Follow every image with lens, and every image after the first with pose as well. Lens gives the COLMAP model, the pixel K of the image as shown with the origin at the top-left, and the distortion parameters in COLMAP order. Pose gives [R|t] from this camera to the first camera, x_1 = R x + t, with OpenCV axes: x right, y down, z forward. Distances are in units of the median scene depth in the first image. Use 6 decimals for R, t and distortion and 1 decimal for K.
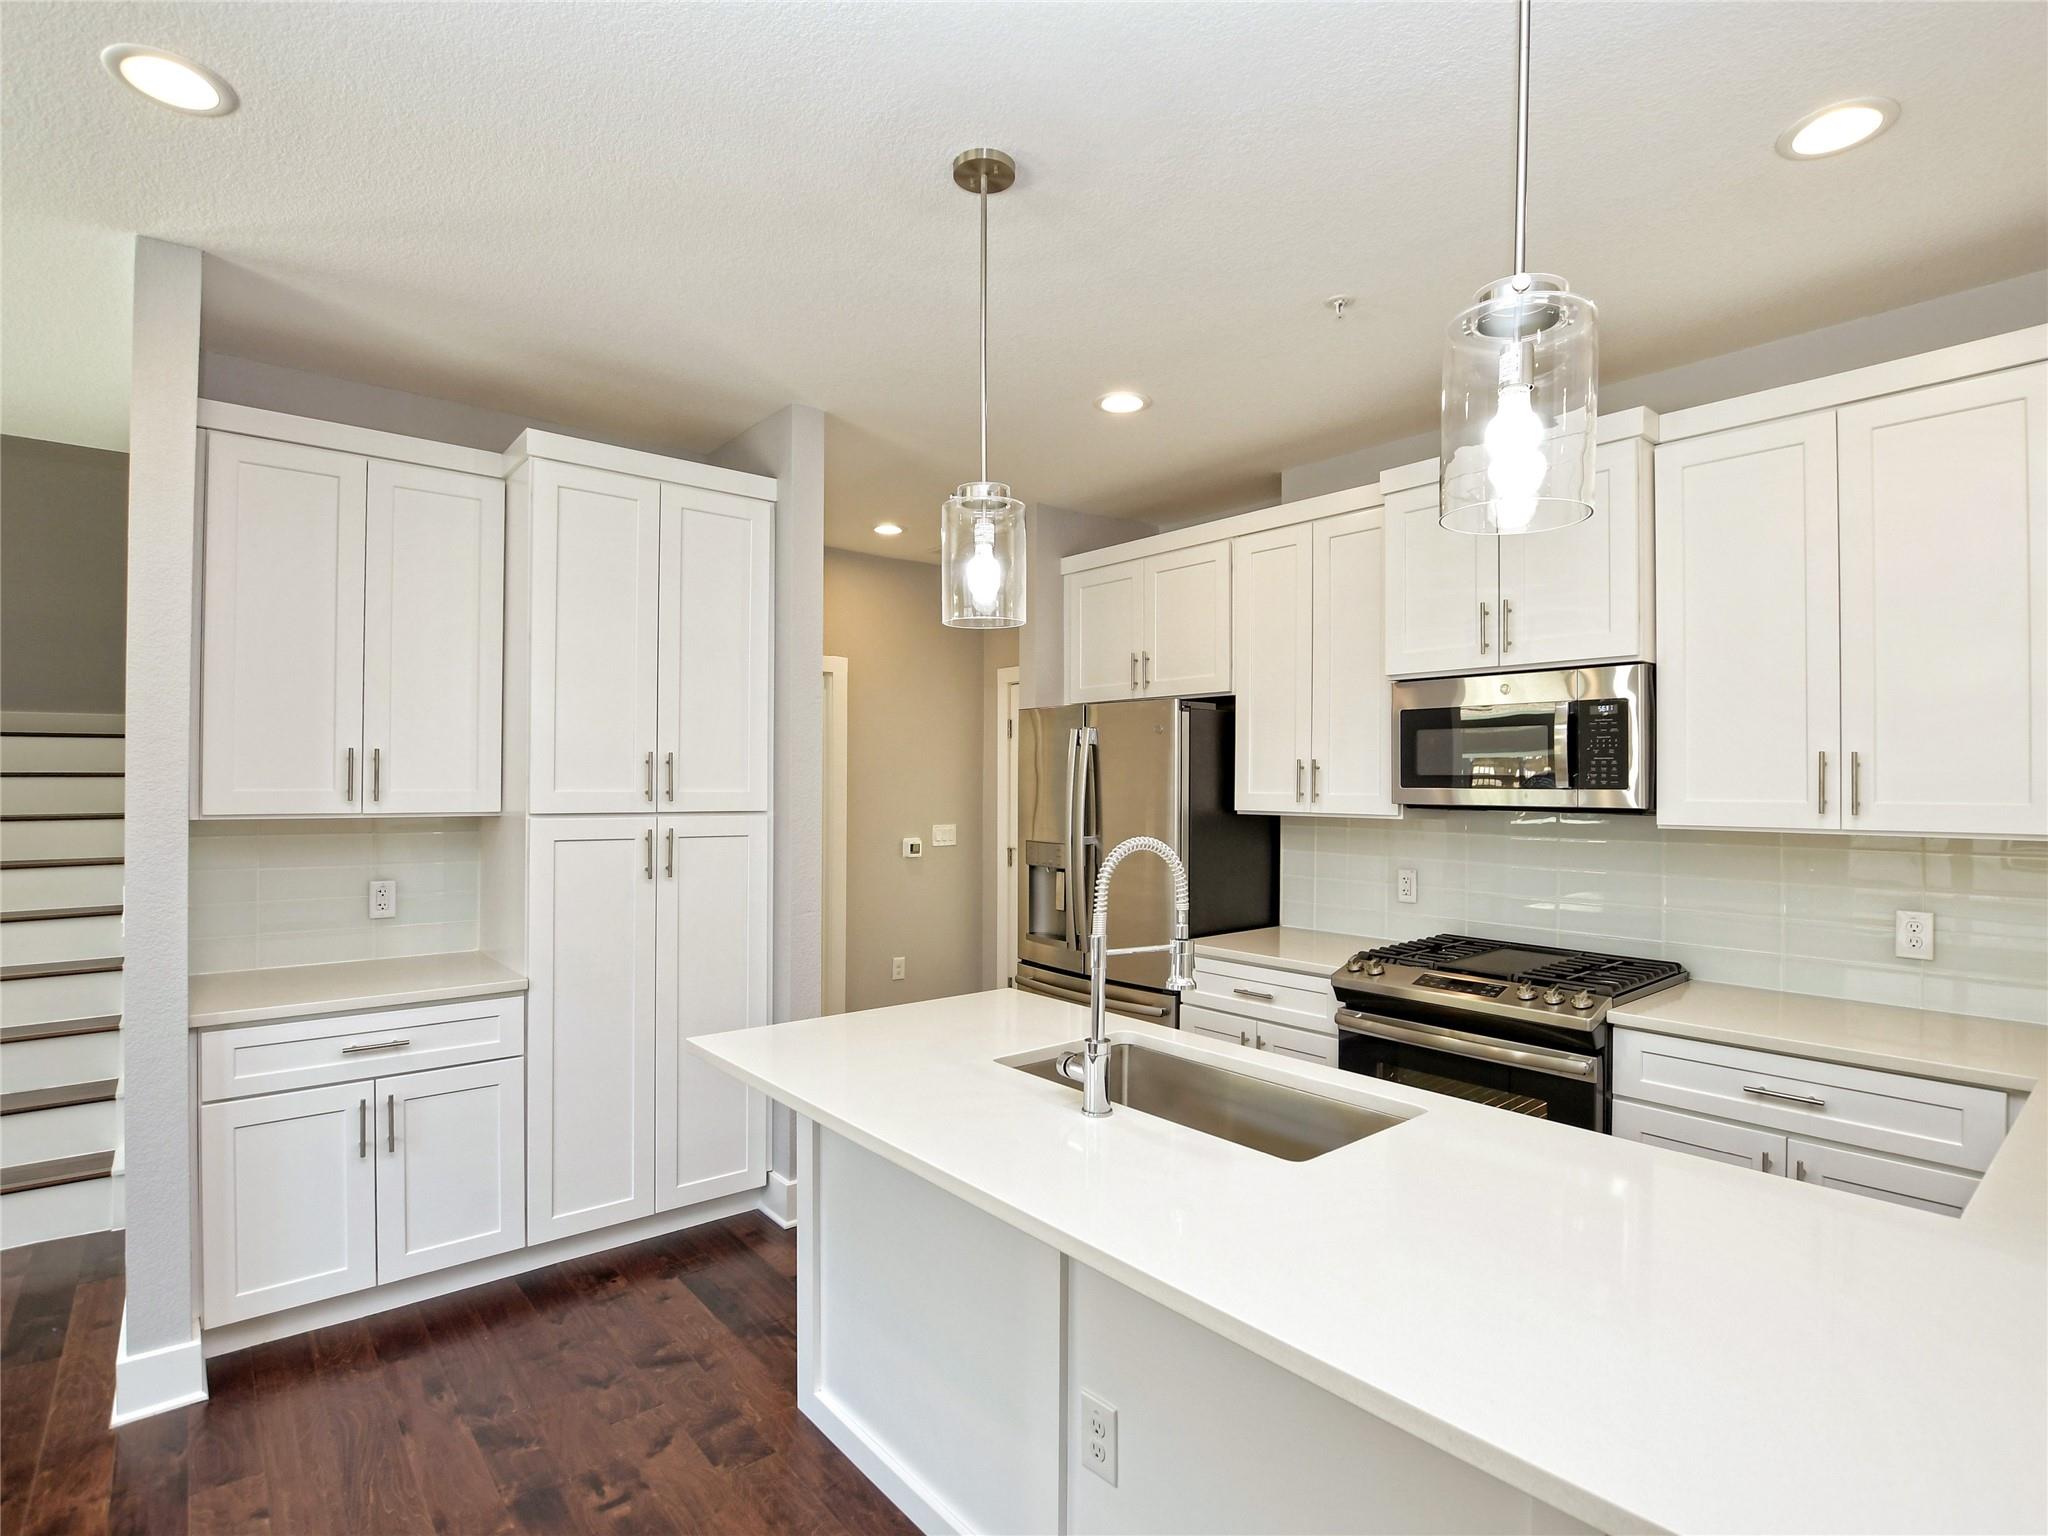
lens RADIAL K [[1017.1, 0, 1023.8], [0, 1017.1, 774.0], [0, 0, 1]] dist [-0.031451, 0.004487]
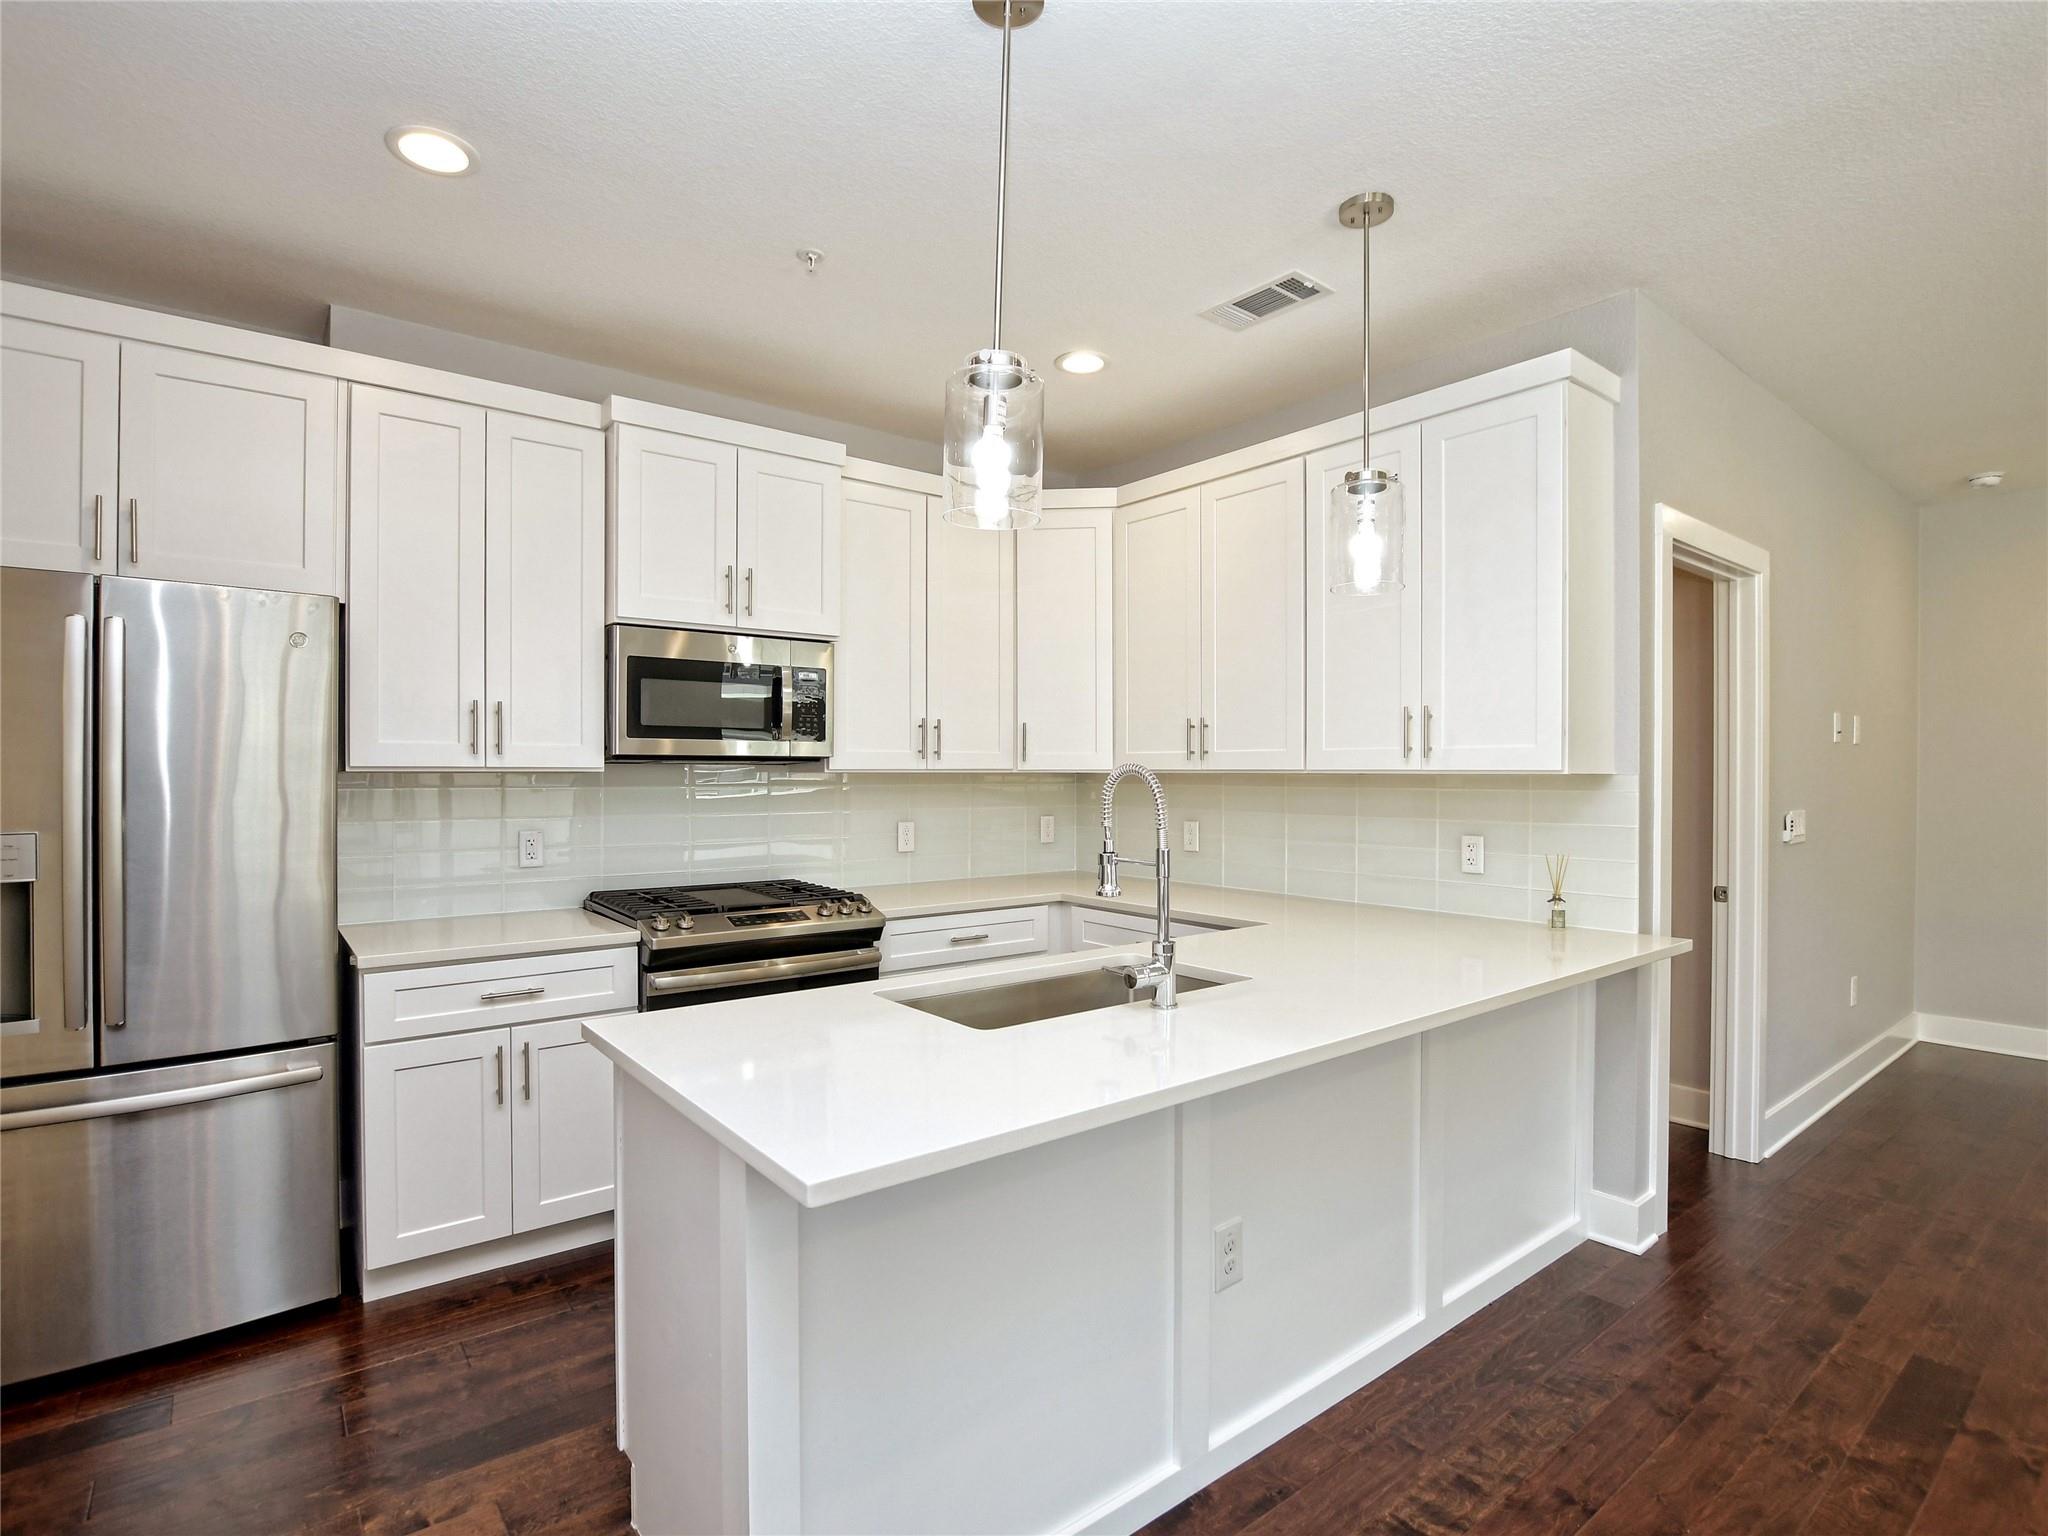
lens RADIAL K [[1017.1, 0, 1017.9], [0, 1017.1, 773.4], [0, 0, 1]] dist [-0.031451, 0.004487]
pose [[0.033670, -0.007921, 0.999402, -0.582774], [-0.010591, 0.999910, 0.008282, 0.036601], [-0.999377, -0.010864, 0.033583, 0.620178]]
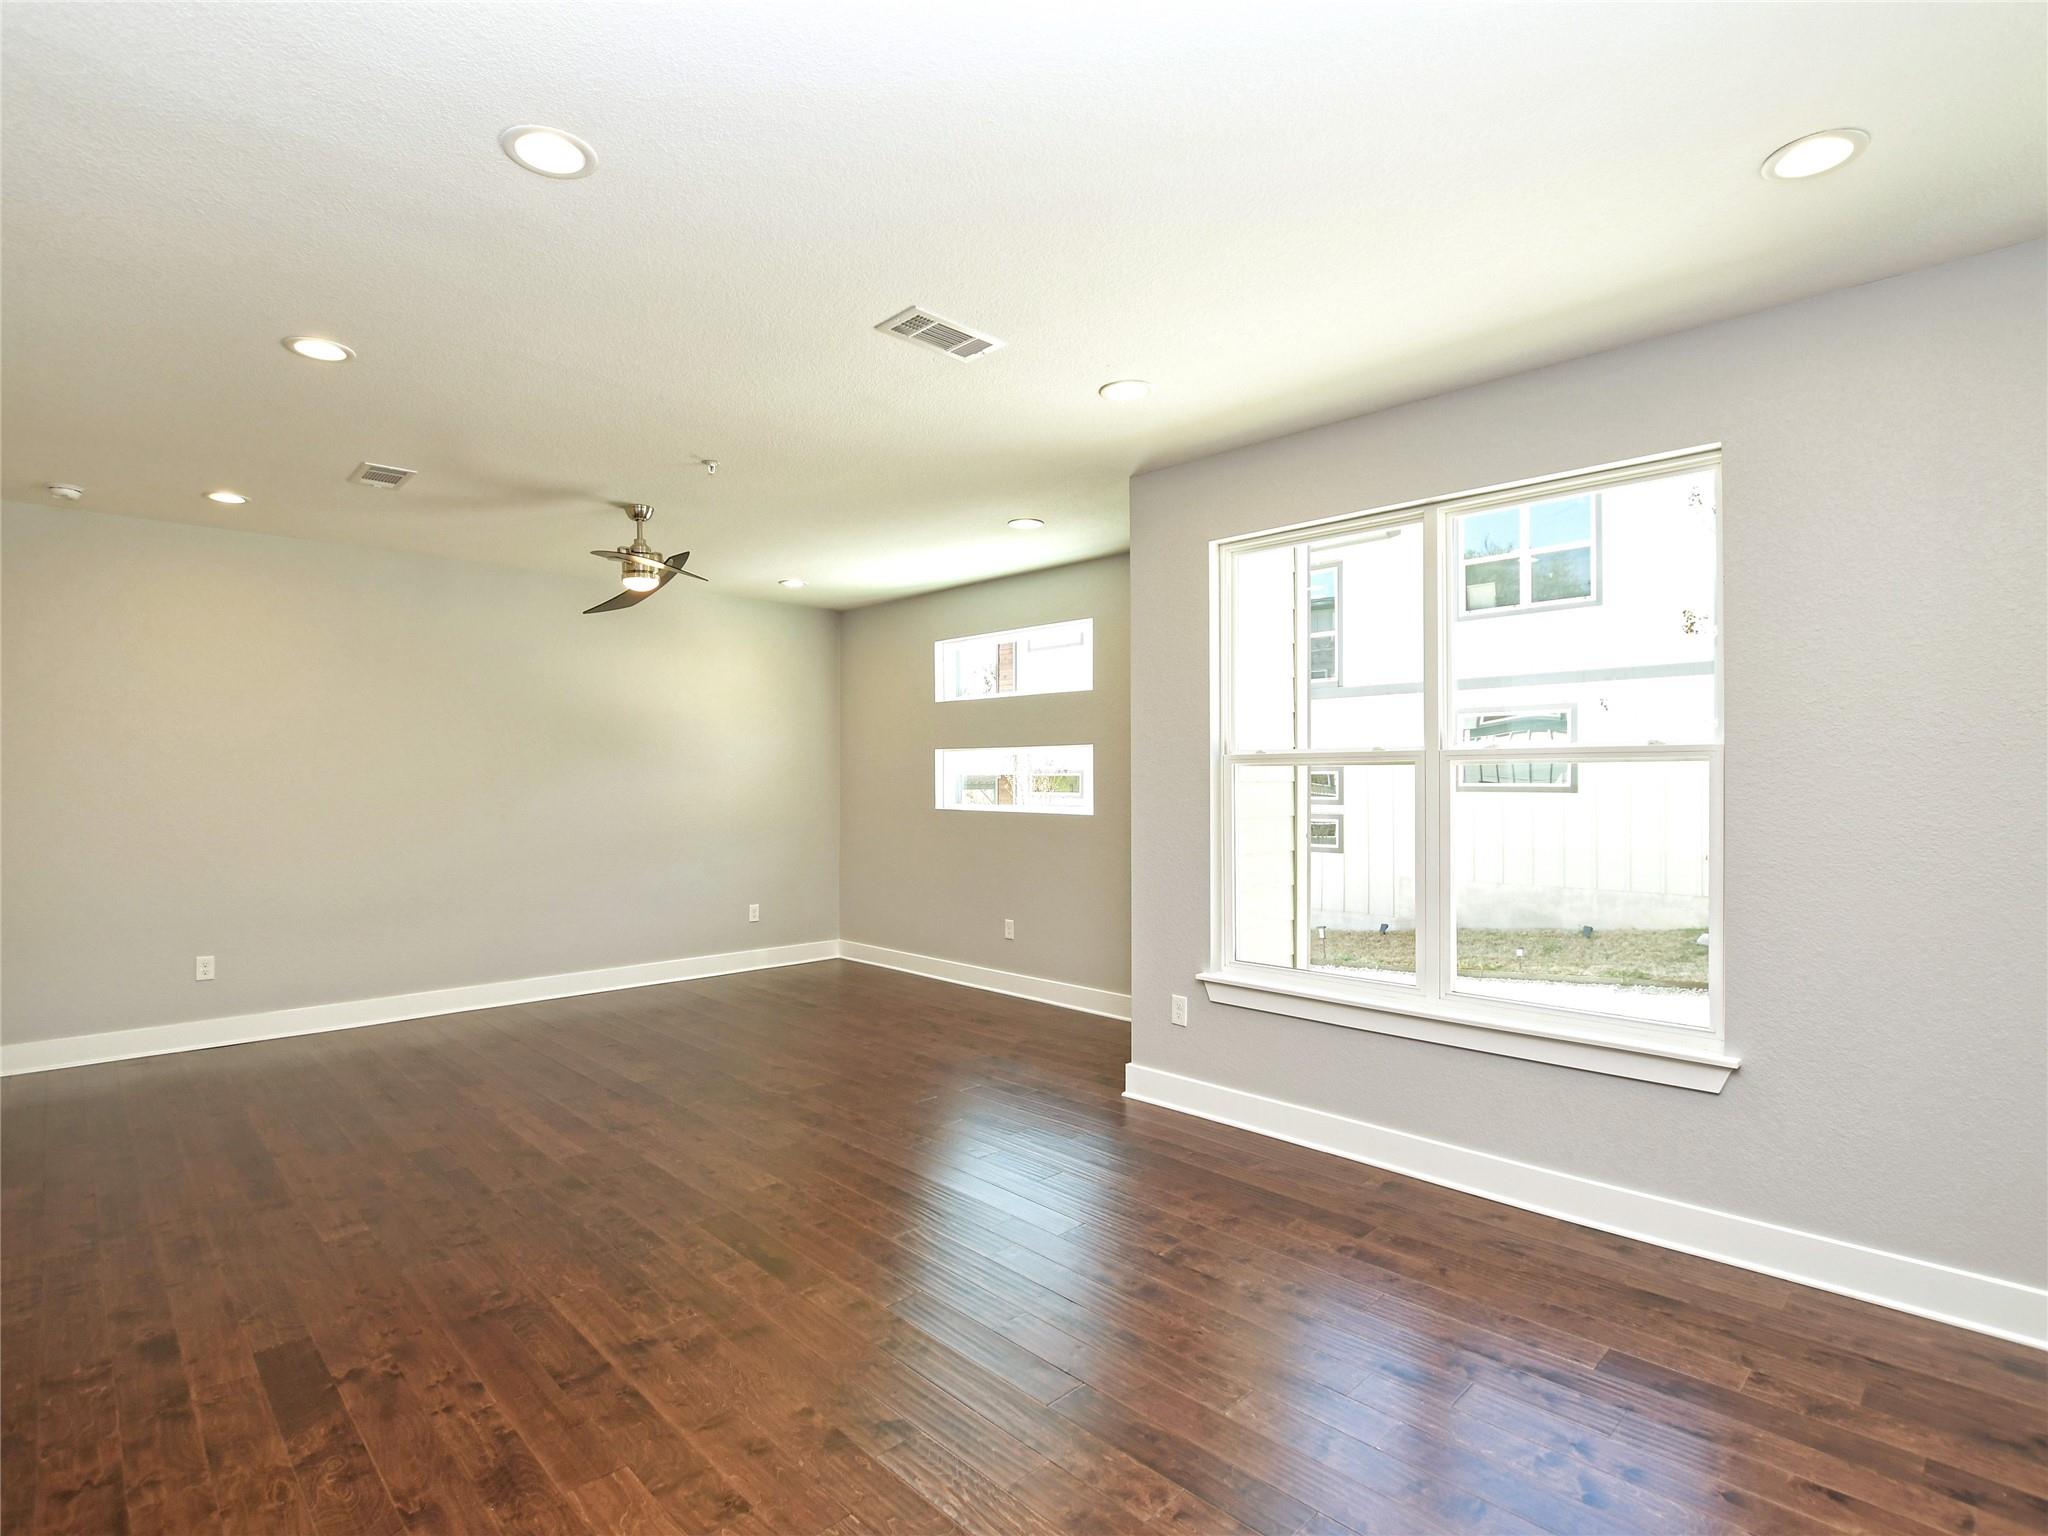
lens RADIAL K [[1017.1, 0, 1026.3], [0, 1017.1, 767.3], [0, 0, 1]] dist [-0.031451, 0.004487]
pose [[-0.996556, -0.007925, -0.082539, -0.361314], [-0.006000, 0.999705, -0.023542, 0.030252], [0.082701, -0.022966, -0.996310, 0.792873]]
